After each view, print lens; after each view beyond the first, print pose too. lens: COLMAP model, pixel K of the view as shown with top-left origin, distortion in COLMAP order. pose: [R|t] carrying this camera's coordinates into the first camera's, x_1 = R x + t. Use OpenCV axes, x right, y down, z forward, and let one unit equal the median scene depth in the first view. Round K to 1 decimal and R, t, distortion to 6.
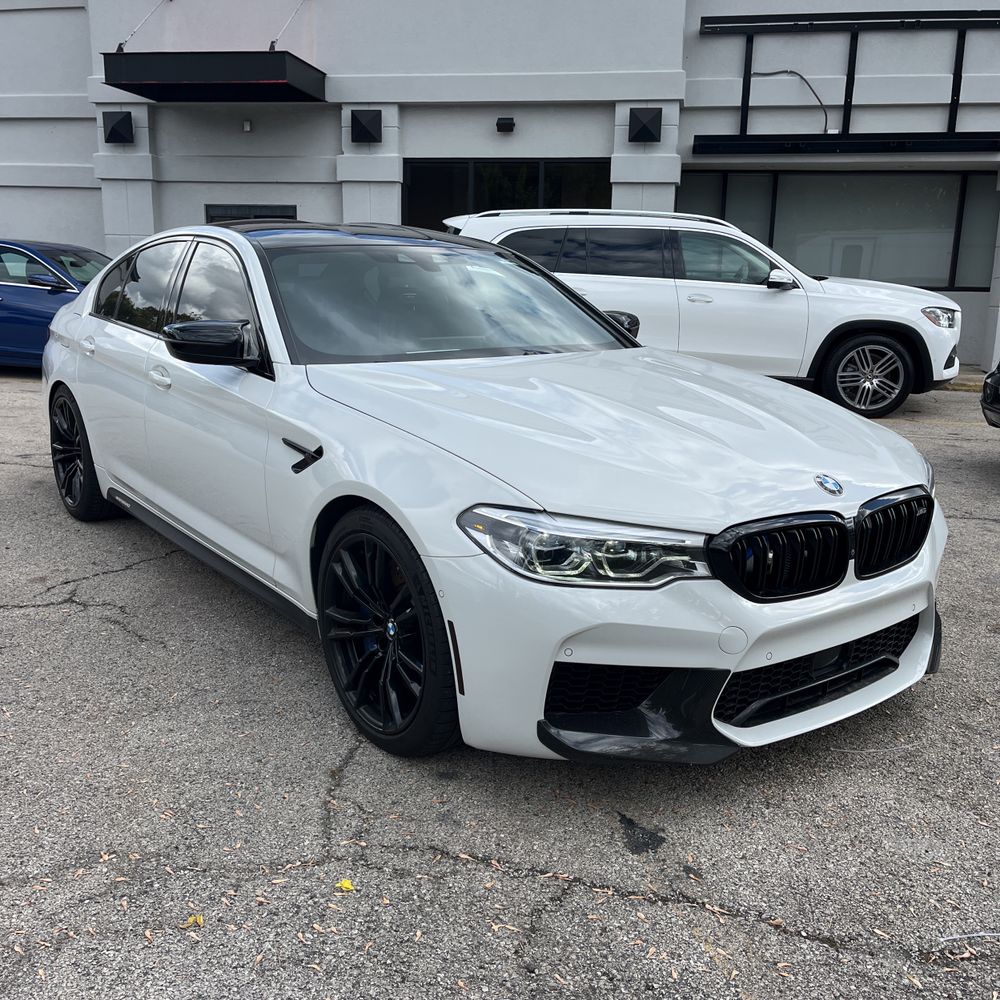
lens RADIAL K [[1018.0, 0, 501.5], [0, 1018.0, 500.1], [0, 0, 1]] dist [0.028508, 0.000000]
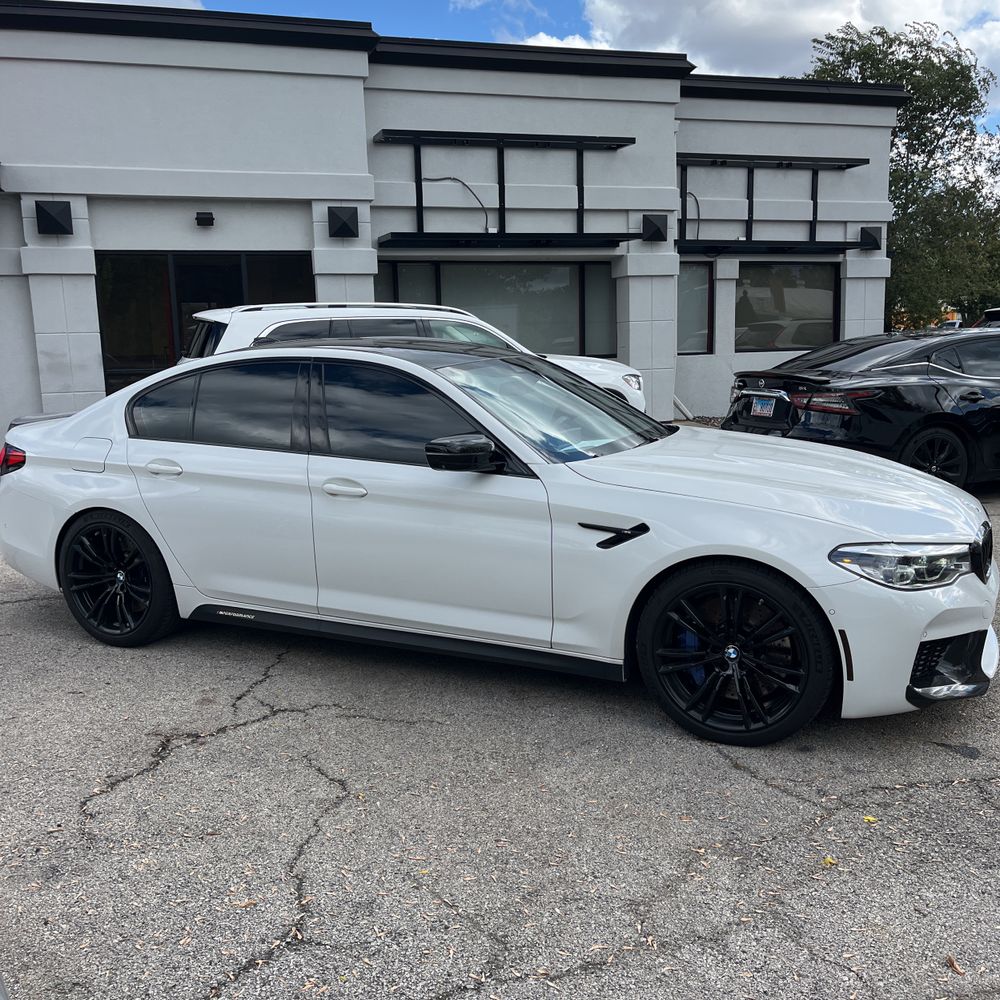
lens RADIAL K [[1018.0, 0, 494.6], [0, 1018.0, 504.3], [0, 0, 1]] dist [0.028508, 0.000000]
pose [[0.886571, -0.113609, 0.448425, -0.237169], [0.140445, 0.989722, -0.026924, -0.017812], [-0.440758, 0.086850, 0.893415, -0.015131]]
